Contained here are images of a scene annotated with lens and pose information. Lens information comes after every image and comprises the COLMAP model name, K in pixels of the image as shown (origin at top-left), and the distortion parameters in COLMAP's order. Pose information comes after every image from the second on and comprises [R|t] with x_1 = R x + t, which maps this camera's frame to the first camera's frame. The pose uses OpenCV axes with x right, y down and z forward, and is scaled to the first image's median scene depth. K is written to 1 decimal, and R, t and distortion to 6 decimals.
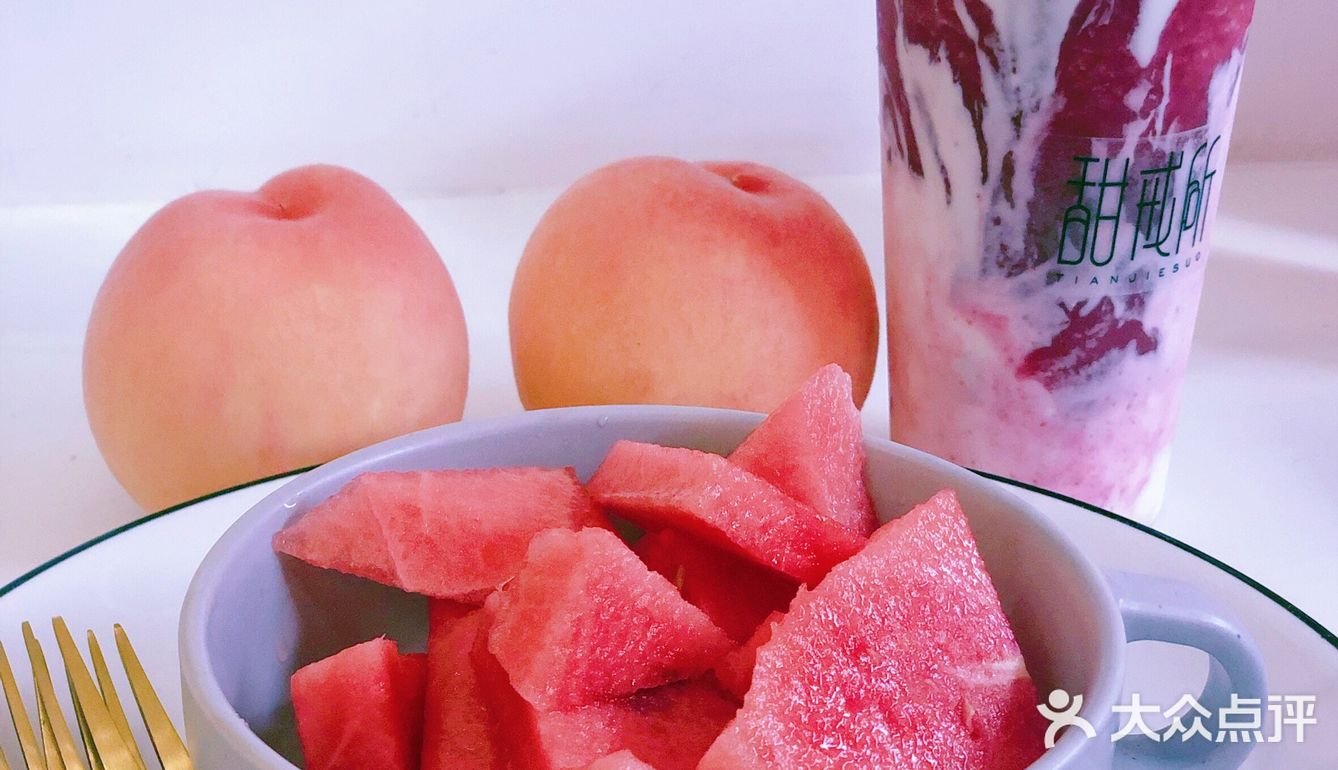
lens RADIAL K [[2750.3, 0, 720.6], [0, 2750.3, 386.1], [0, 0, 1]] dist [-0.207697, 3.532019]
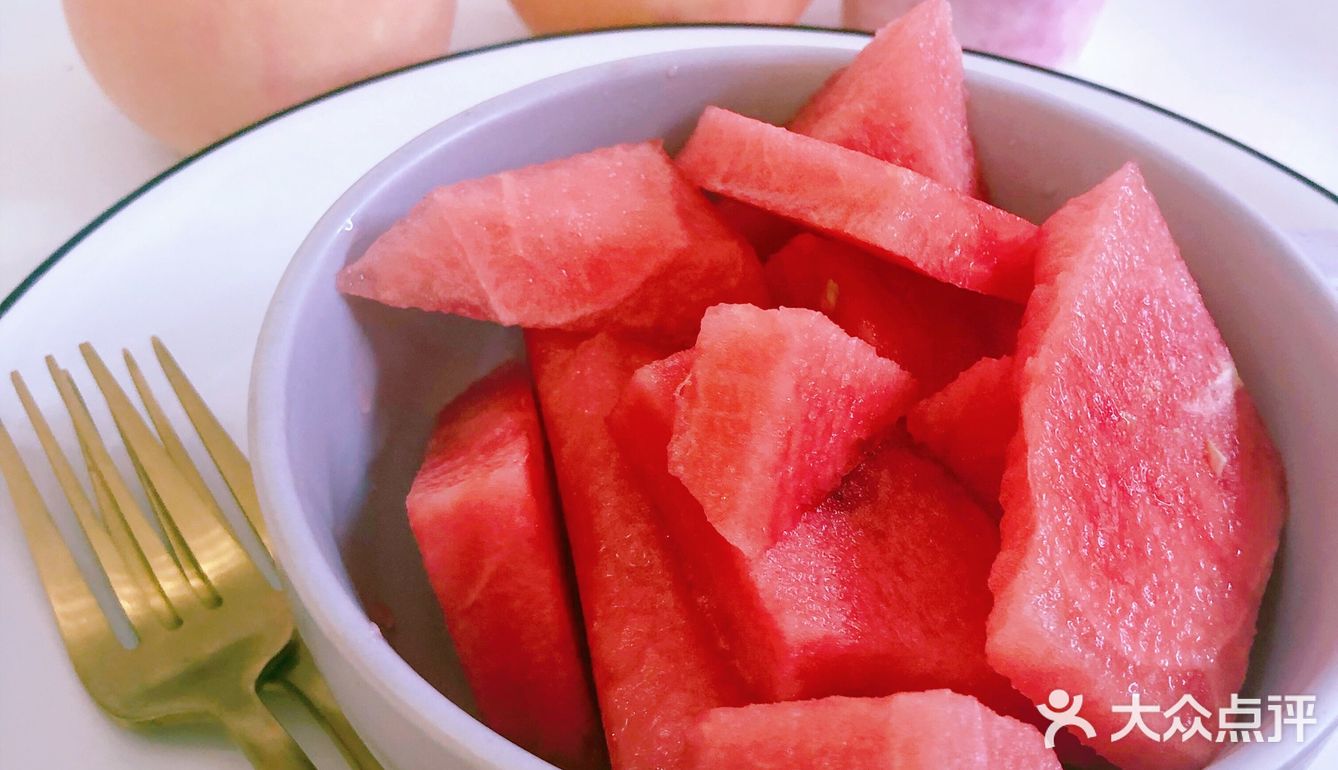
lens RADIAL K [[1485.7, 0, 672.3], [0, 1485.7, 358.2], [0, 0, 1]] dist [0.050008, -0.027090]
pose [[0.988674, -0.094311, 0.116742, -0.117611], [0.049488, 0.939242, 0.339669, -0.070180], [-0.141683, -0.330045, 0.933272, 0.556556]]
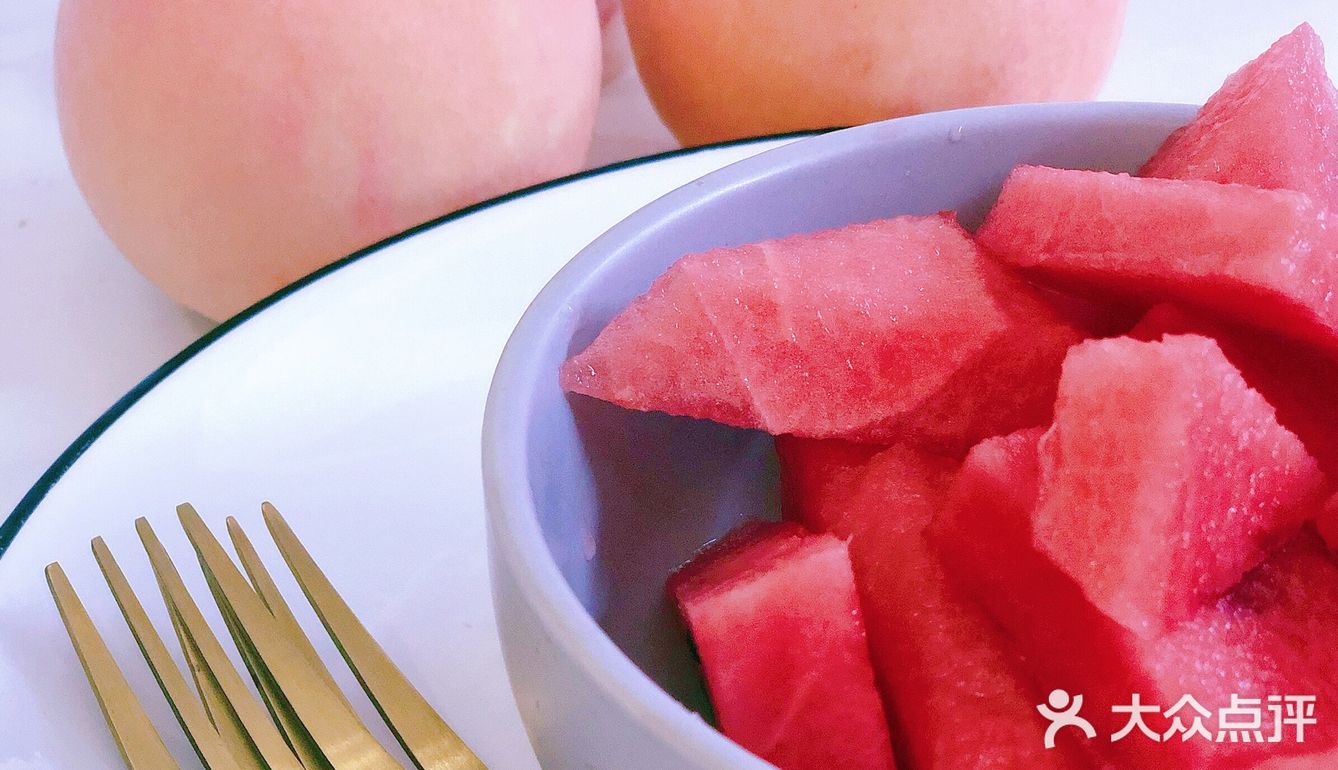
lens RADIAL K [[2750.3, 0, 720.6], [0, 2750.3, 386.1], [0, 0, 1]] dist [-0.207697, 3.532019]
pose [[0.986865, -0.093598, 0.131670, -0.210787], [0.073736, 0.986178, 0.148379, -0.033539], [-0.143738, -0.136721, 0.980126, 0.366311]]
